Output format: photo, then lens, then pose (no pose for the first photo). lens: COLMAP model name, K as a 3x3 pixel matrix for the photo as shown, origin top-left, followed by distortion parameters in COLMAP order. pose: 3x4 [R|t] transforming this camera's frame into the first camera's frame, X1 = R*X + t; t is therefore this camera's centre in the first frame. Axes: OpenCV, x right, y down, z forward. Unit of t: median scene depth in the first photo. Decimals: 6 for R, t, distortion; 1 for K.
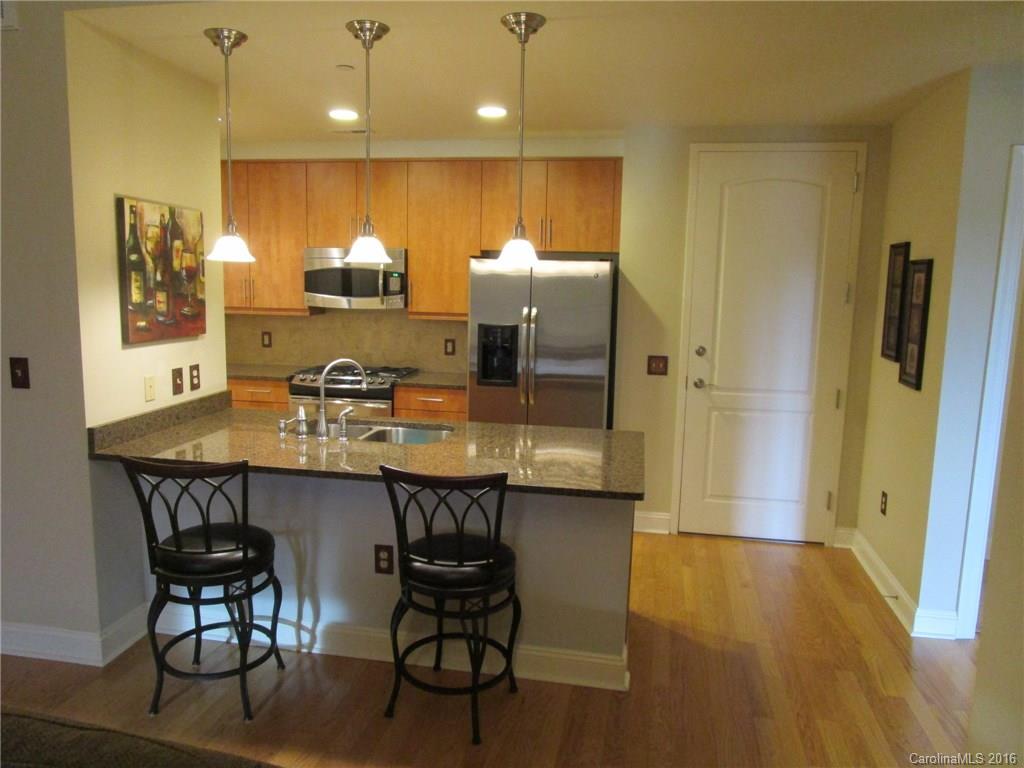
lens RADIAL K [[741.0, 0, 514.0], [0, 741.0, 384.6], [0, 0, 1]] dist [-0.023429, 0.005859]
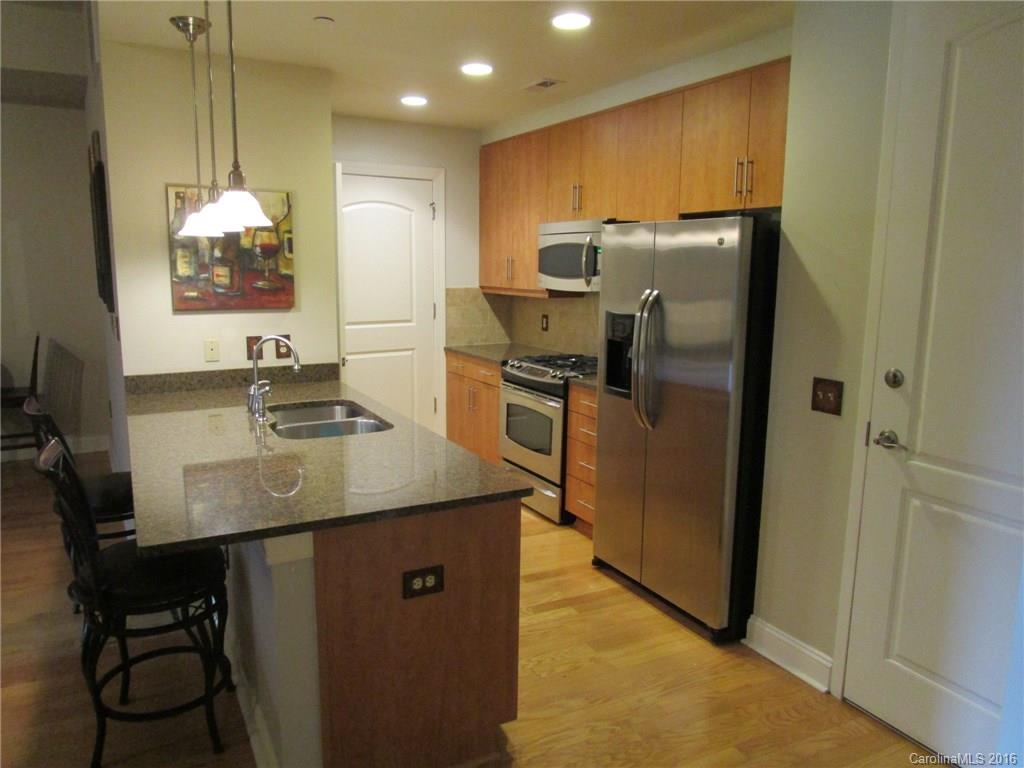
lens RADIAL K [[741.0, 0, 511.0], [0, 741.0, 381.4], [0, 0, 1]] dist [-0.023429, 0.005859]
pose [[0.614701, 0.110706, -0.780953, 0.633067], [-0.105730, 0.992731, 0.057505, -0.057689], [0.781642, 0.047222, 0.621937, 0.593021]]
